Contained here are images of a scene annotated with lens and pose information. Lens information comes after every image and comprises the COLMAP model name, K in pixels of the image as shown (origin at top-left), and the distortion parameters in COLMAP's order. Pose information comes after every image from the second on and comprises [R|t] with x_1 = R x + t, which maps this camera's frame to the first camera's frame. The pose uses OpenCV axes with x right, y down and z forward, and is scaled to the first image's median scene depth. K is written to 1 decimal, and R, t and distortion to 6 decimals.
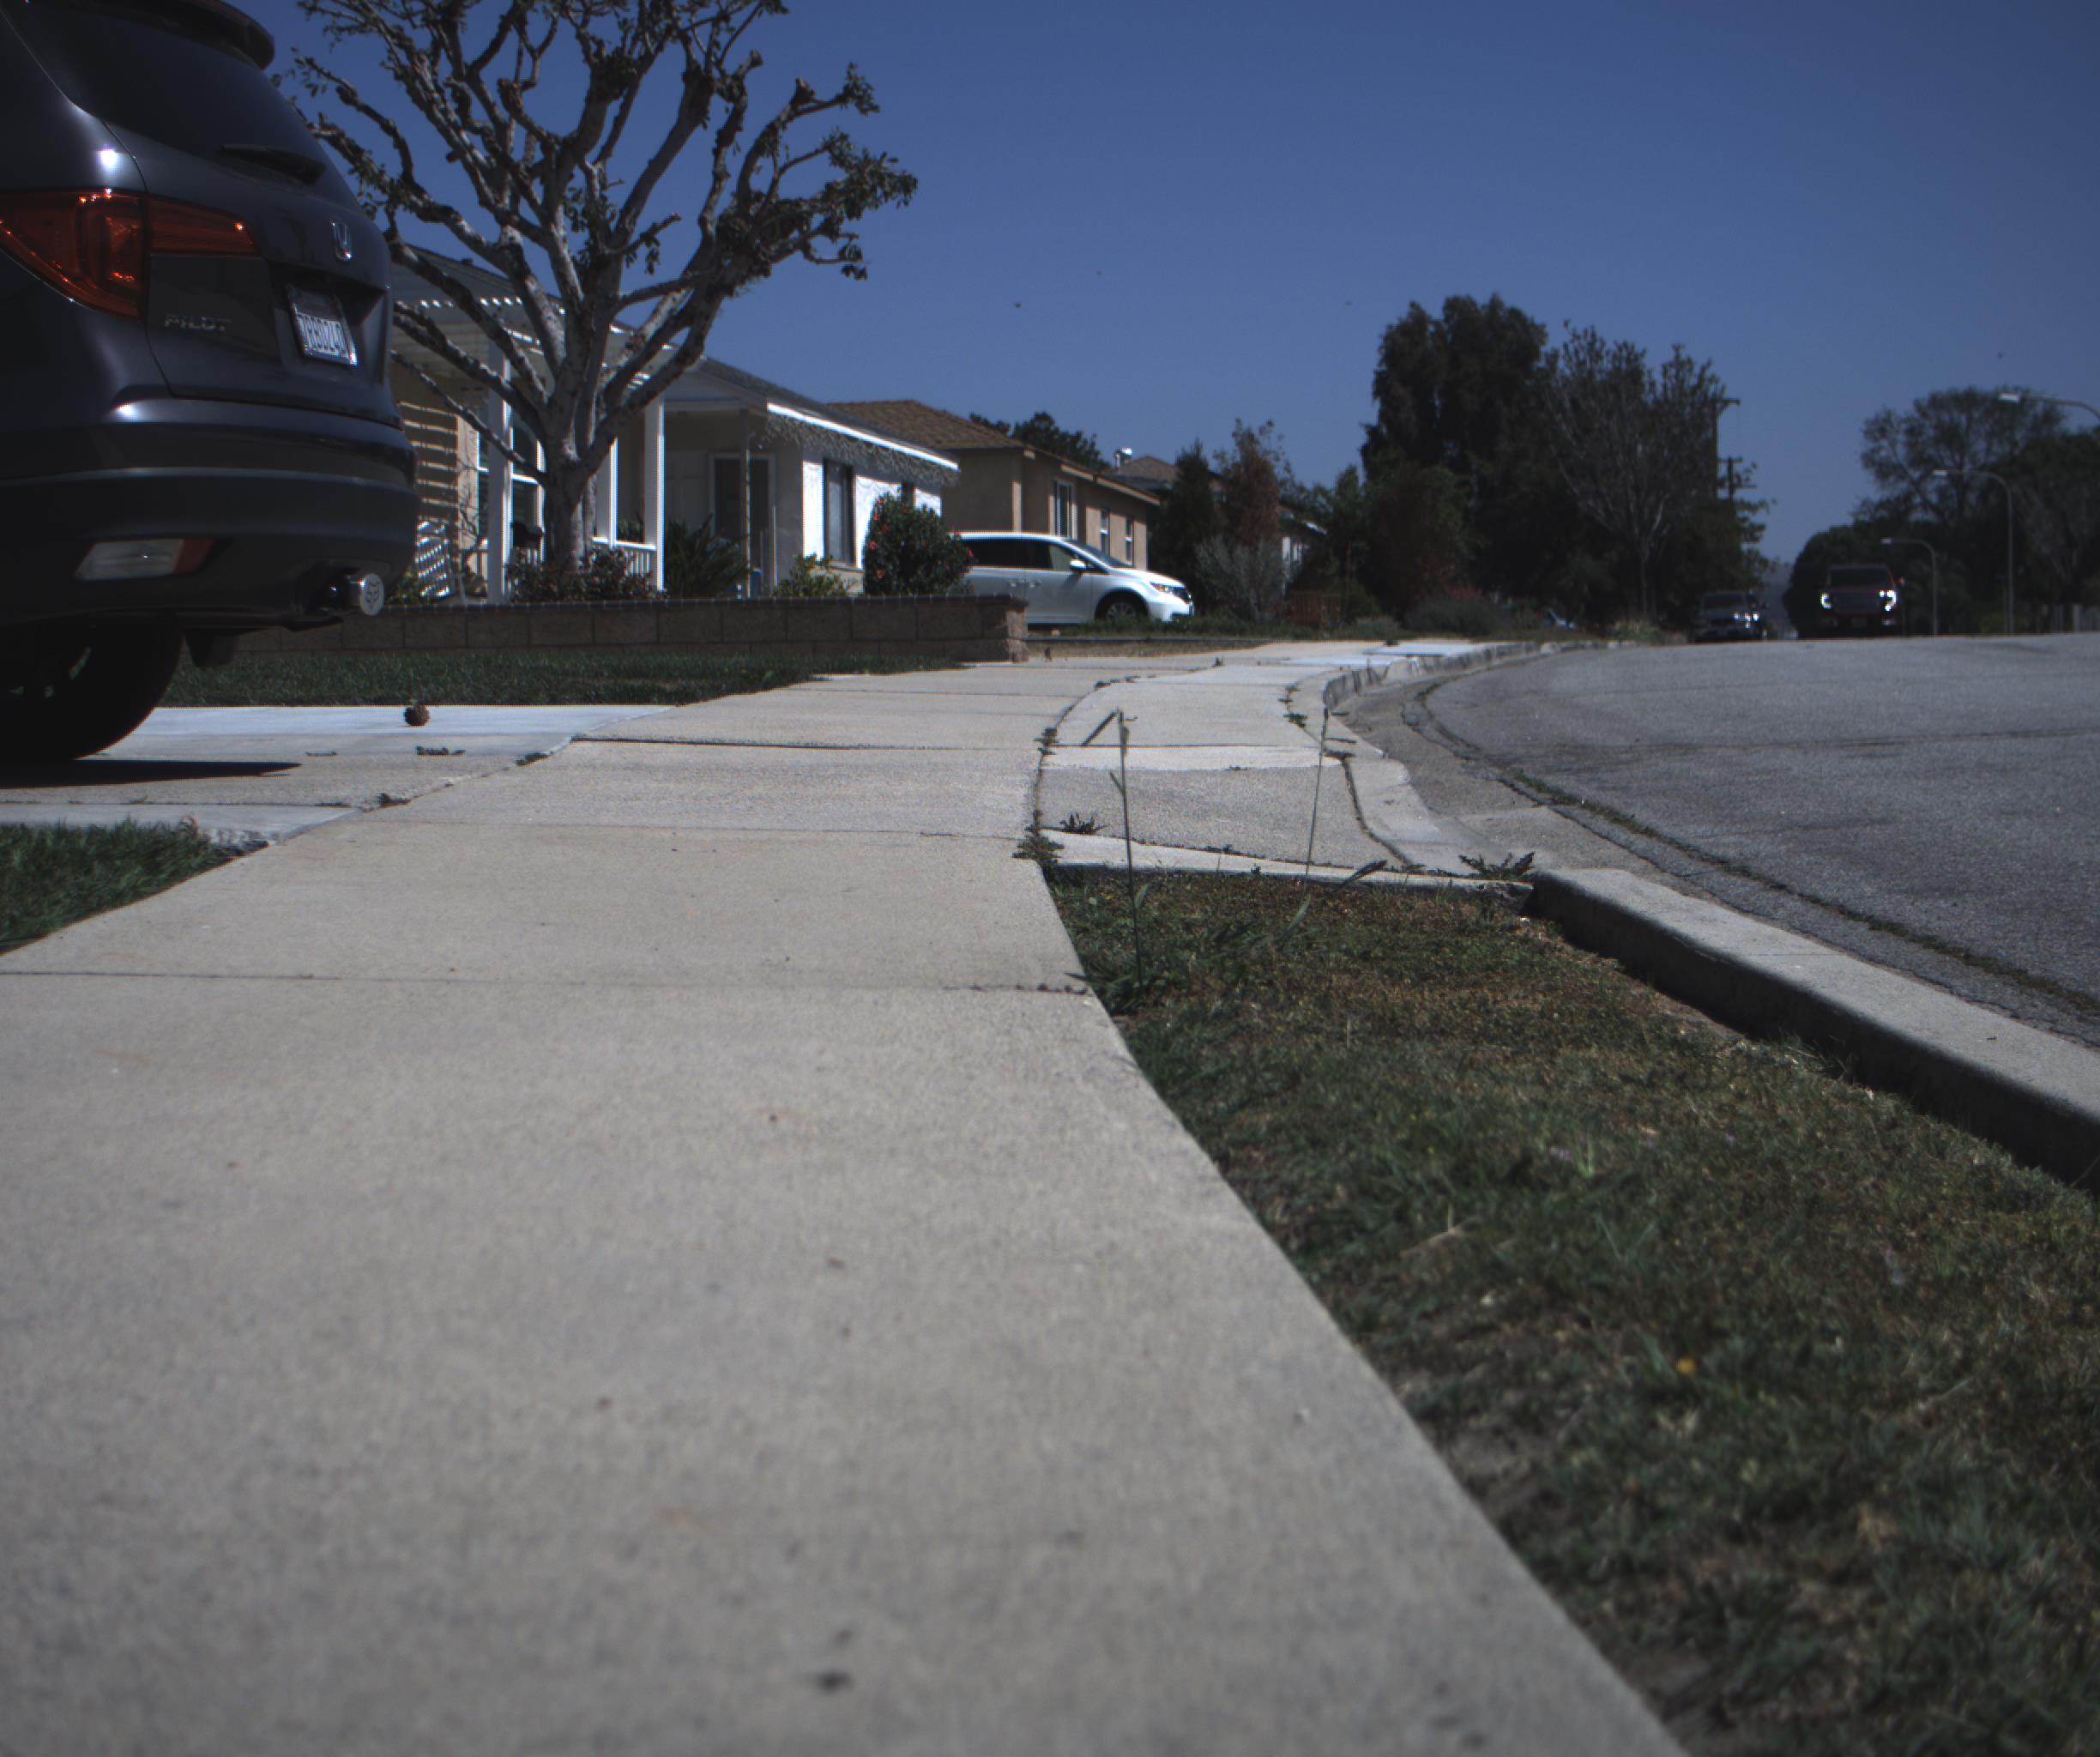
lens RADIAL K [[3880.9, 0, 1024.3], [0, 3880.9, 832.8], [0, 0, 1]] dist [-0.178135, 0.884506]
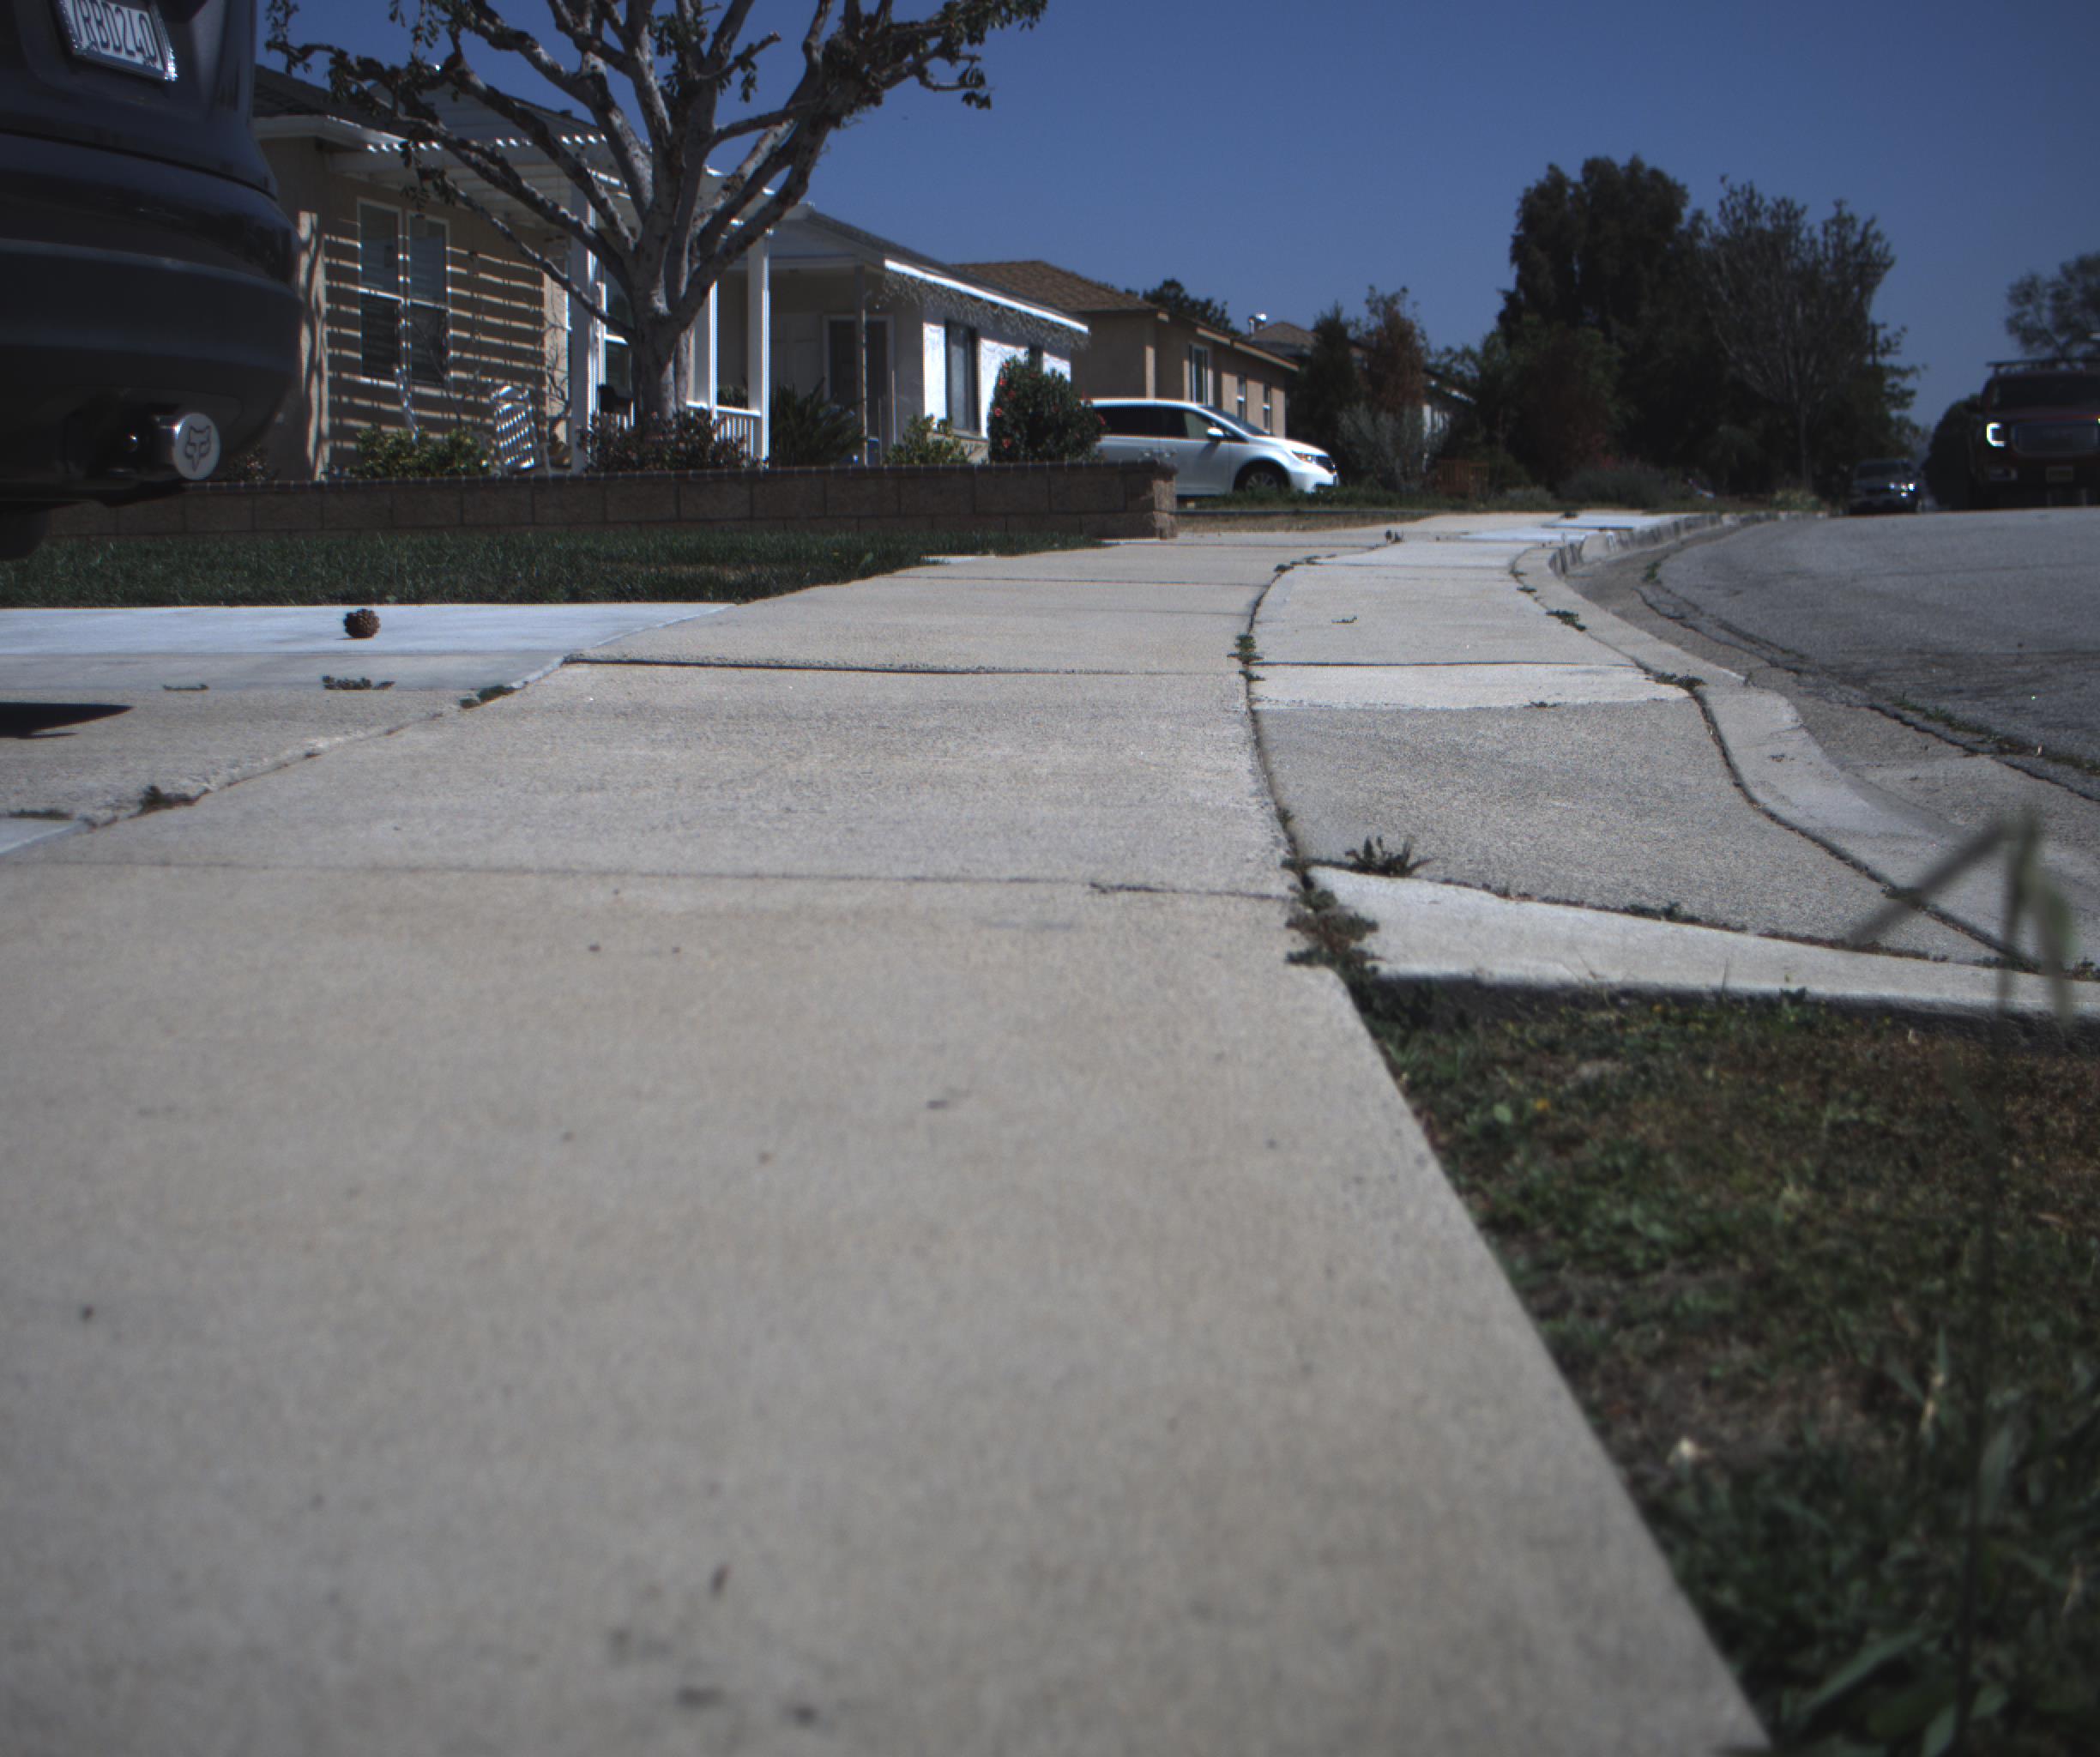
lens RADIAL K [[3880.9, 0, 1024.3], [0, 3880.9, 832.8], [0, 0, 1]] dist [-0.178135, 0.884506]
pose [[0.999462, -0.001923, -0.032726, -0.003358], [0.002992, 0.999463, 0.032638, -0.004364], [0.032646, -0.032718, 0.998931, 0.086435]]
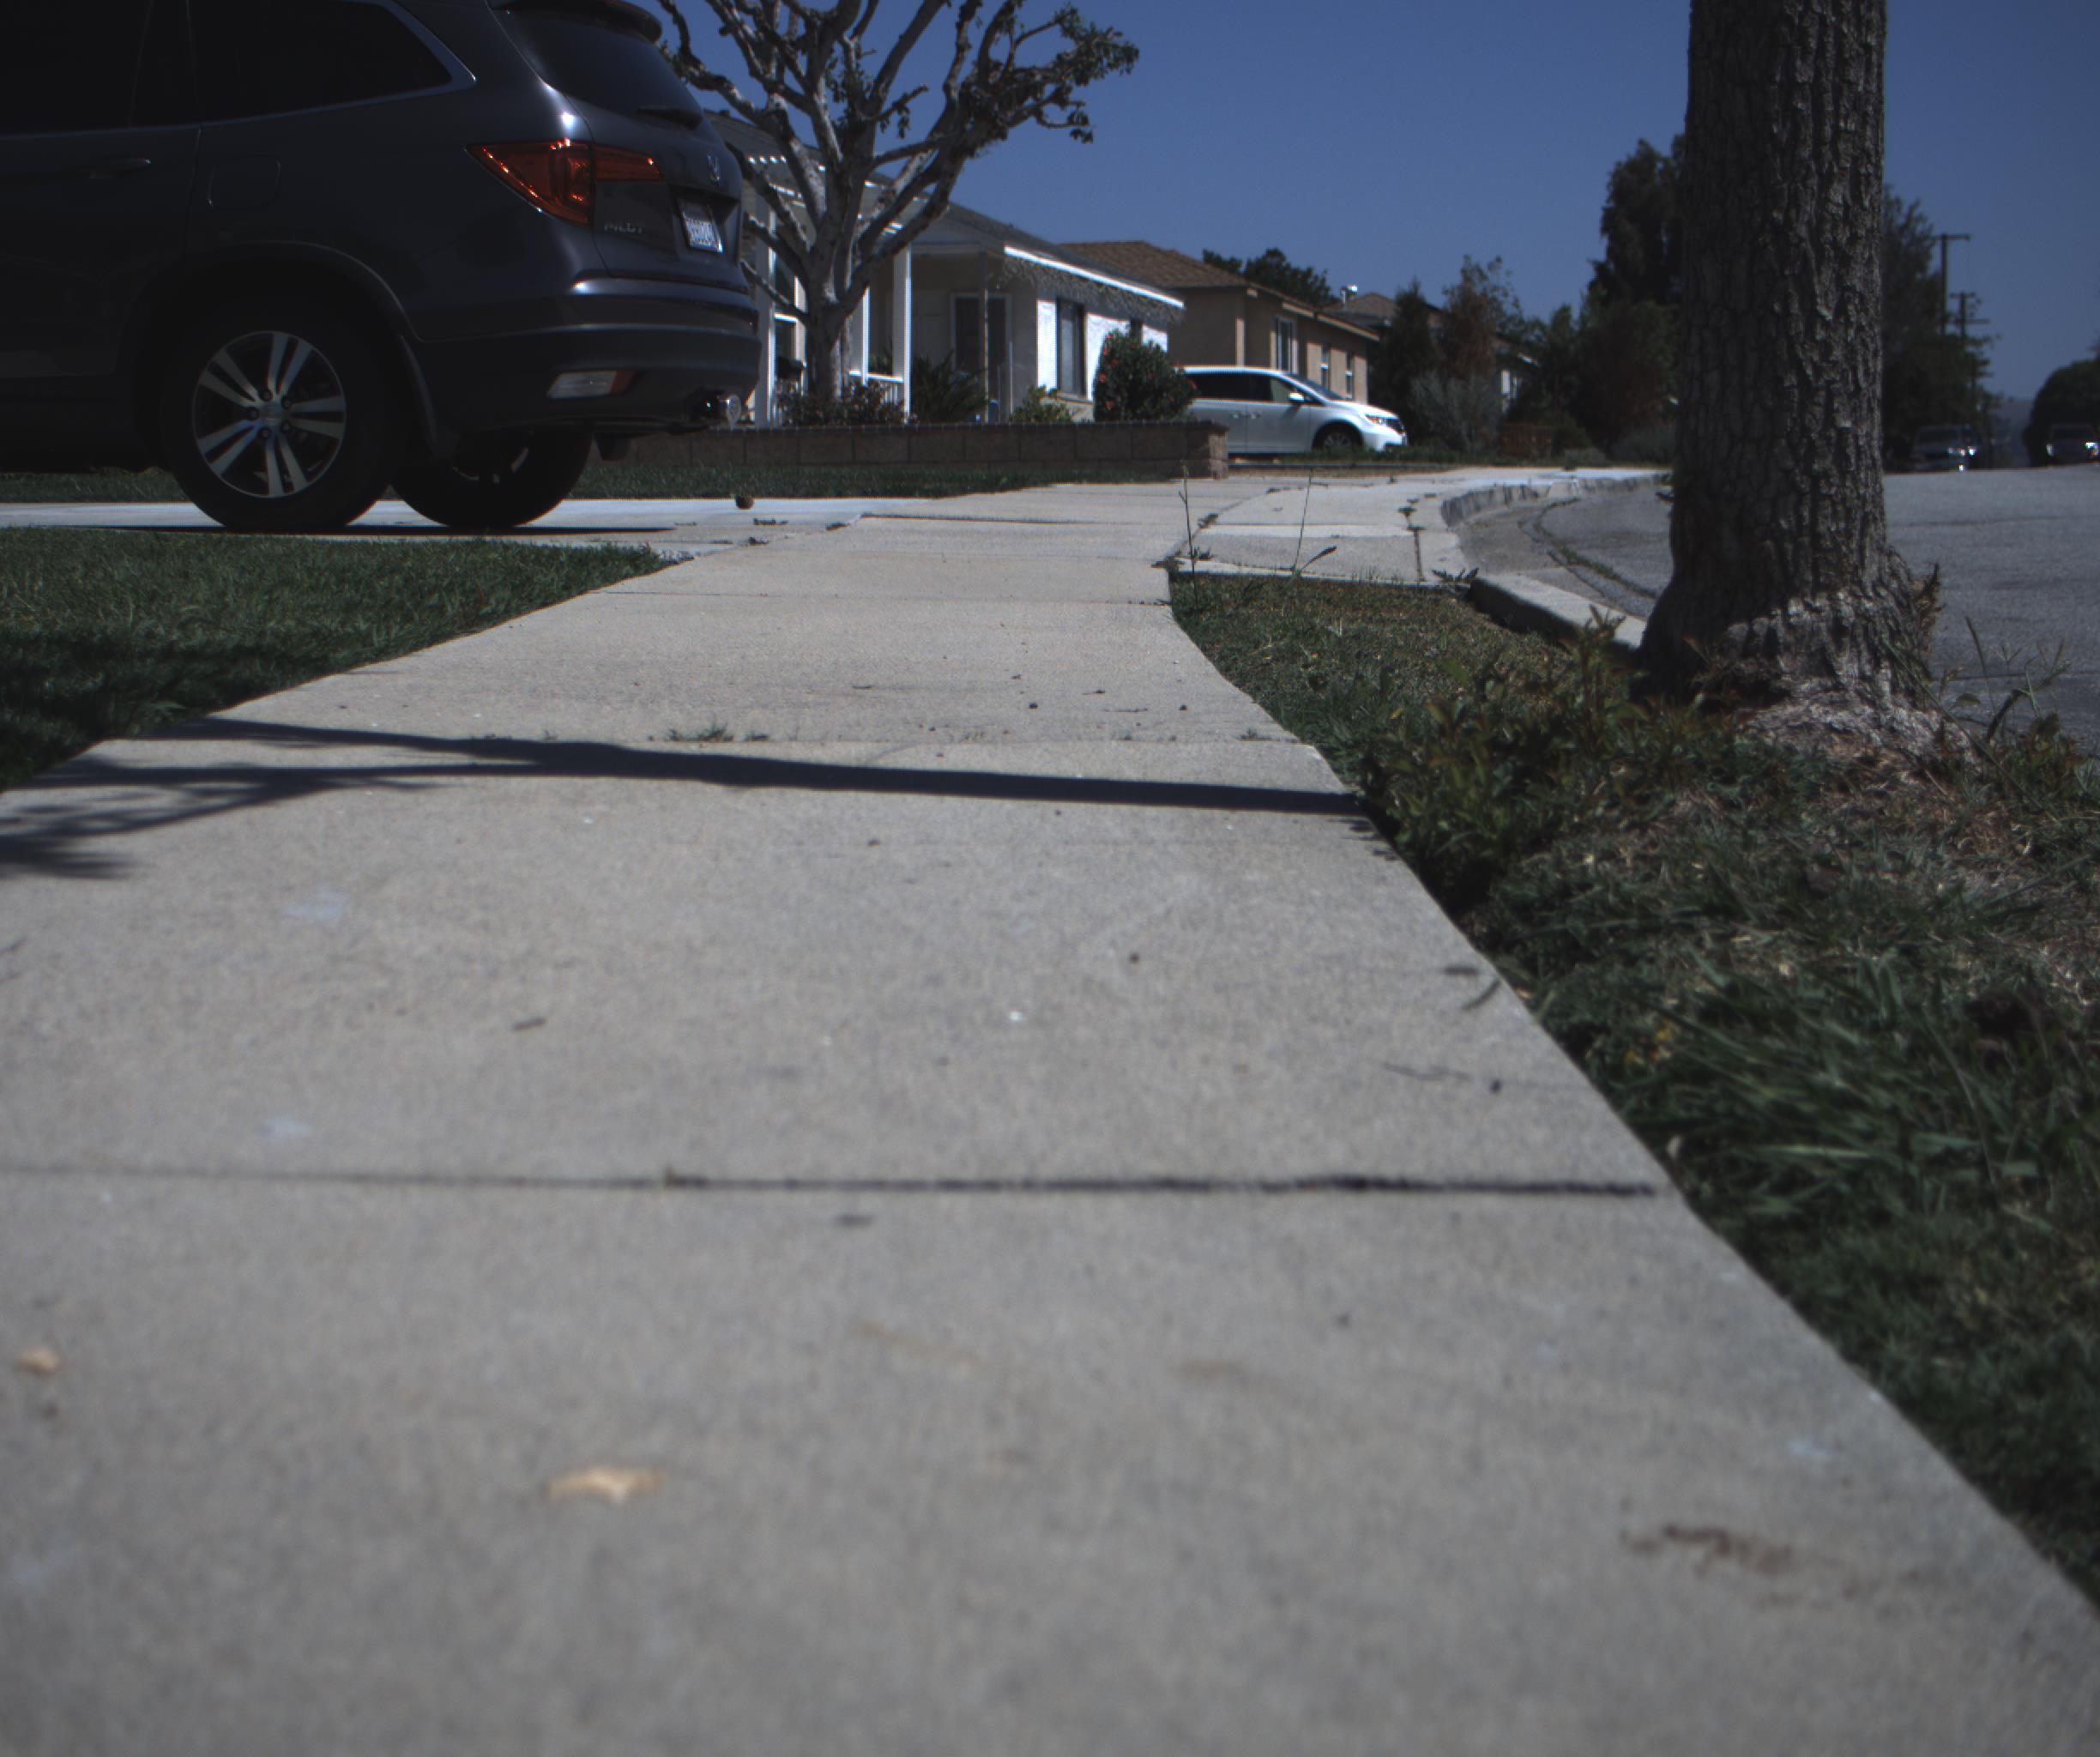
lens RADIAL K [[3880.9, 0, 1024.3], [0, 3880.9, 832.8], [0, 0, 1]] dist [-0.178135, 0.884506]
pose [[0.998140, 0.007690, -0.060481, 0.007281], [-0.005108, 0.999073, 0.042743, 0.008201], [0.060754, -0.042354, 0.997254, -0.107022]]
